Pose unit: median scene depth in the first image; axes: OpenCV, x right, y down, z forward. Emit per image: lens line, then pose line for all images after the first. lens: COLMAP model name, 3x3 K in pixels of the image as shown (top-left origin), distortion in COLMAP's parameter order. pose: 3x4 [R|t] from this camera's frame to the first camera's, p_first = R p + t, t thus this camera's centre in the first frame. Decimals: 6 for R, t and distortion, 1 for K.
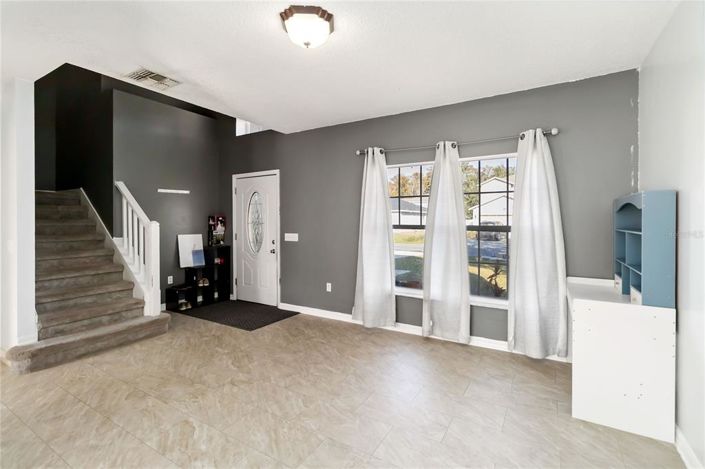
lens RADIAL K [[330.5, 0, 352.3], [0, 330.5, 216.2], [0, 0, 1]] dist [0.001608, 0.000505]
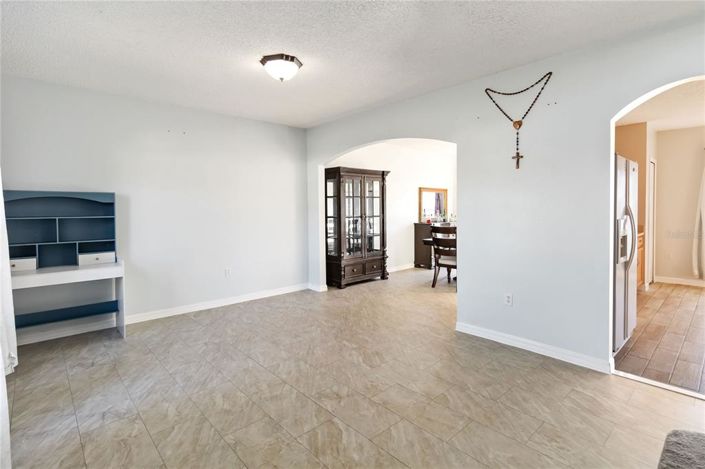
lens RADIAL K [[344.4, 0, 353.0], [0, 344.4, 221.2], [0, 0, 1]] dist [-0.000972, -0.000372]
pose [[-0.961901, -0.002260, 0.273389, -0.585979], [0.005215, 0.999632, 0.026610, 0.022993], [-0.273348, 0.027022, -0.961536, 1.678013]]
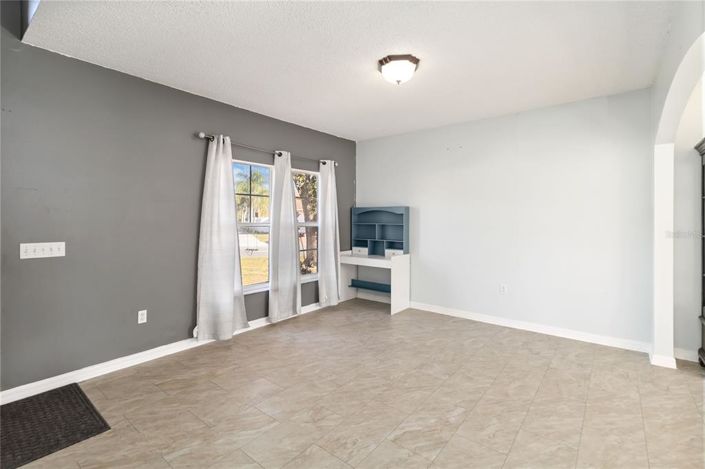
lens RADIAL K [[330.5, 0, 352.3], [0, 330.5, 216.2], [0, 0, 1]] dist [0.001608, 0.000505]
pose [[0.123562, 0.009307, 0.992293, -1.052882], [-0.014010, 0.999873, -0.007633, 0.012316], [-0.992238, -0.012959, 0.123676, 0.749698]]
